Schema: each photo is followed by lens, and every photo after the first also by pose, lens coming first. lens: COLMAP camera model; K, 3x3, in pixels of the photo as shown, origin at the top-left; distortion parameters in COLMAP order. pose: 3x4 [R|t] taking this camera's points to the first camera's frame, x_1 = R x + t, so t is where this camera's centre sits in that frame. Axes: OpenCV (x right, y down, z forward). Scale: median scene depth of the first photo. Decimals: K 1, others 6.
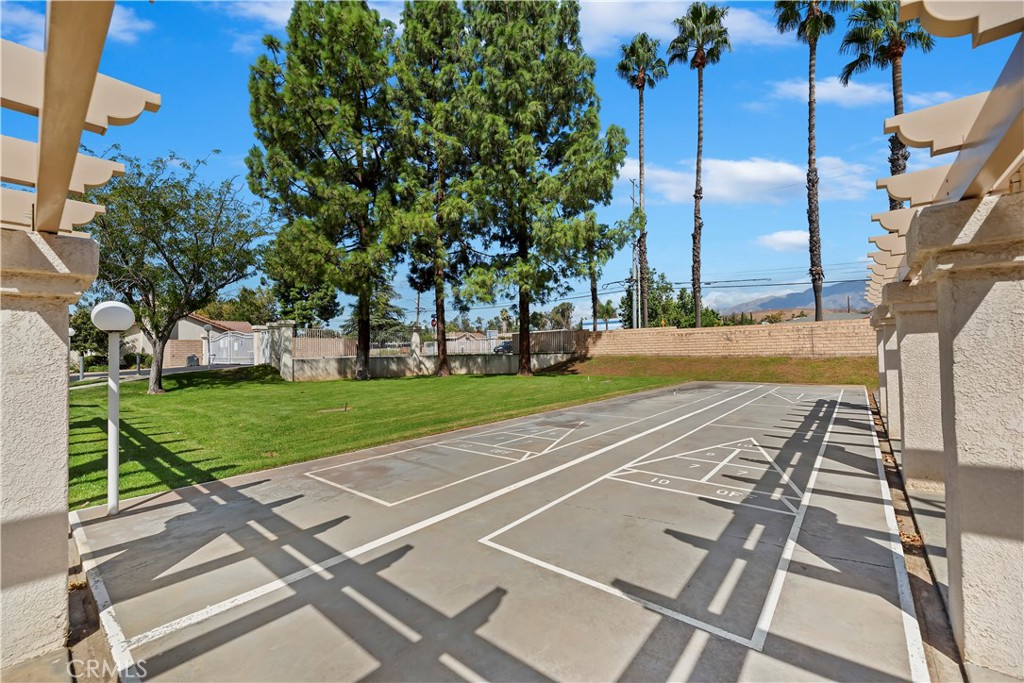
lens RADIAL K [[416.6, 0, 509.7], [0, 416.6, 338.4], [0, 0, 1]] dist [0.000312, 0.000173]
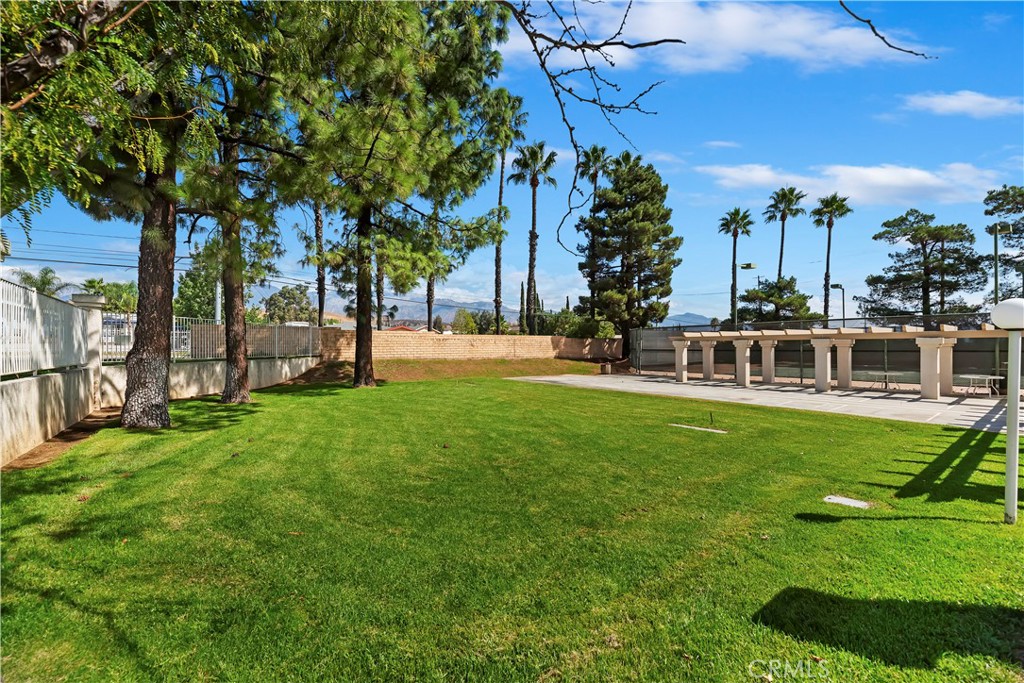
lens RADIAL K [[421.4, 0, 512.0], [0, 421.4, 341.5], [0, 0, 1]] dist [-0.000421, 0.000100]
pose [[0.201521, 0.031279, 0.978985, -0.638363], [-0.036803, 0.999026, -0.024343, 0.016203], [-0.978792, -0.031124, 0.202476, 0.573651]]
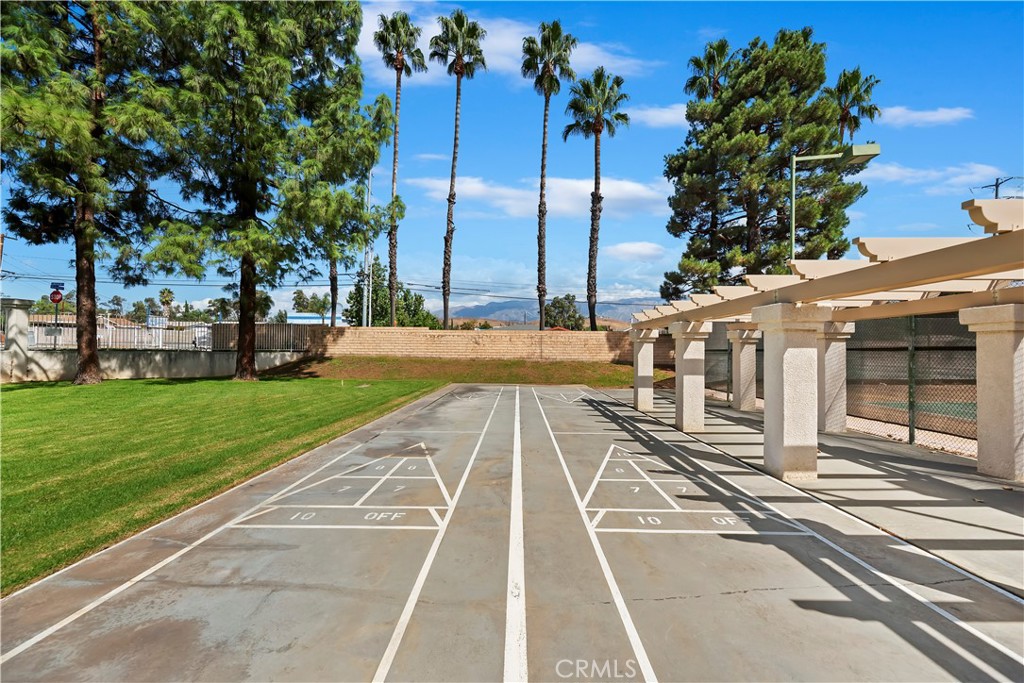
lens RADIAL K [[421.4, 0, 512.0], [0, 421.4, 341.5], [0, 0, 1]] dist [-0.000421, 0.000100]
pose [[0.770777, 0.042234, 0.635703, -0.076248], [-0.047621, 0.998828, -0.008619, 0.003530], [-0.635323, -0.023629, 0.771885, 0.111630]]
